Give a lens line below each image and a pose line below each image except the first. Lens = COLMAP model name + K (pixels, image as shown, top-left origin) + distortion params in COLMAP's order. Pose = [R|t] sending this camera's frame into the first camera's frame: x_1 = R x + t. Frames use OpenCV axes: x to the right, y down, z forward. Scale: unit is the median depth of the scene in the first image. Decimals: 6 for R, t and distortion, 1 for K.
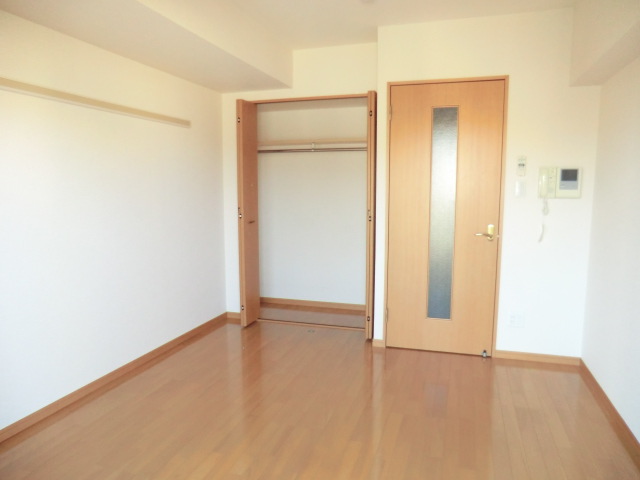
lens RADIAL K [[458.2, 0, 319.3], [0, 458.2, 247.3], [0, 0, 1]] dist [-0.104233, 0.098733]
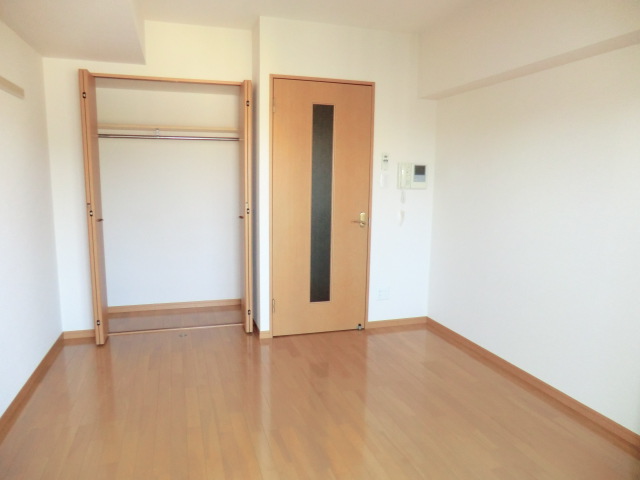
lens RADIAL K [[458.2, 0, 319.3], [0, 458.2, 247.3], [0, 0, 1]] dist [-0.104233, 0.098733]
pose [[0.821173, -0.073943, 0.565868, -0.351230], [0.061717, 0.997261, 0.040752, -0.016283], [-0.567332, 0.001460, 0.823488, 0.112897]]
